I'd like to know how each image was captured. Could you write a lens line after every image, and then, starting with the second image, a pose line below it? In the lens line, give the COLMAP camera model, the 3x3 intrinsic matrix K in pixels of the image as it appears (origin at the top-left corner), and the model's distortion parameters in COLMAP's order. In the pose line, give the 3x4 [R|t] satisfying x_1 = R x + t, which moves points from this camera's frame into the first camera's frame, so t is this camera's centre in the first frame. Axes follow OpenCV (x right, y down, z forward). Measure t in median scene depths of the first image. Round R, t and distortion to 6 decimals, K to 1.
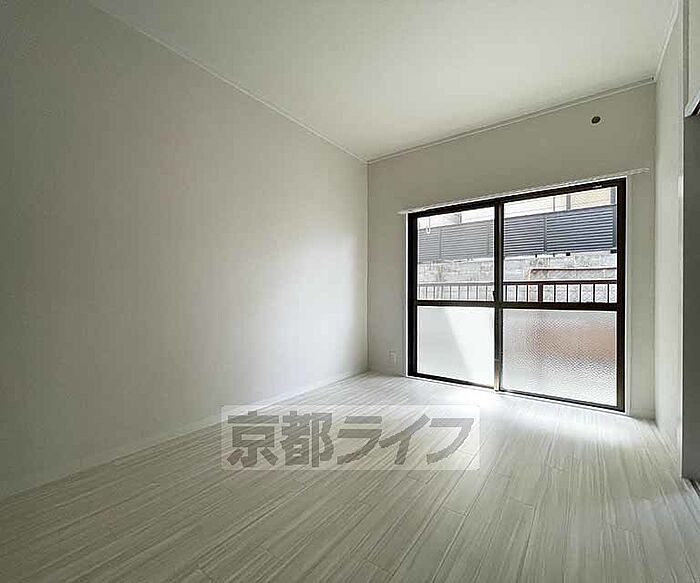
lens RADIAL K [[313.3, 0, 368.5], [0, 313.3, 294.8], [0, 0, 1]] dist [-0.000797, -0.000184]
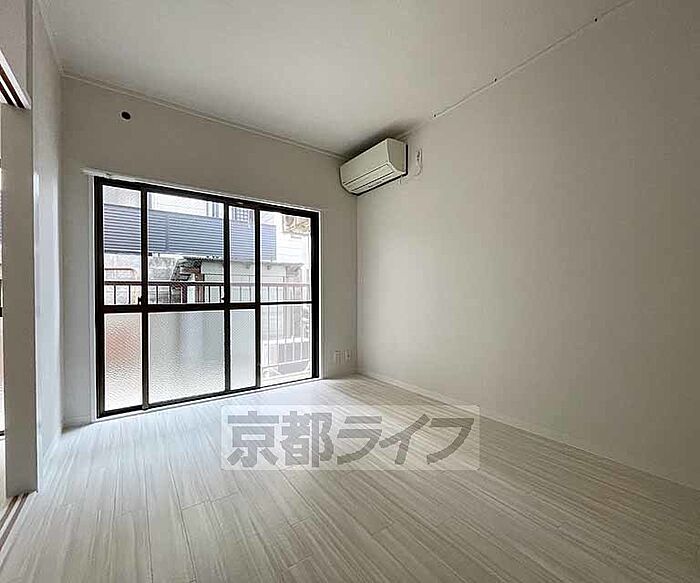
lens RADIAL K [[313.3, 0, 368.5], [0, 313.3, 294.8], [0, 0, 1]] dist [-0.000797, -0.000184]
pose [[0.308799, -0.004609, 0.951116, -0.233744], [0.009508, 0.999953, 0.001759, -0.001476], [-0.951080, 0.008500, 0.308828, 0.172303]]
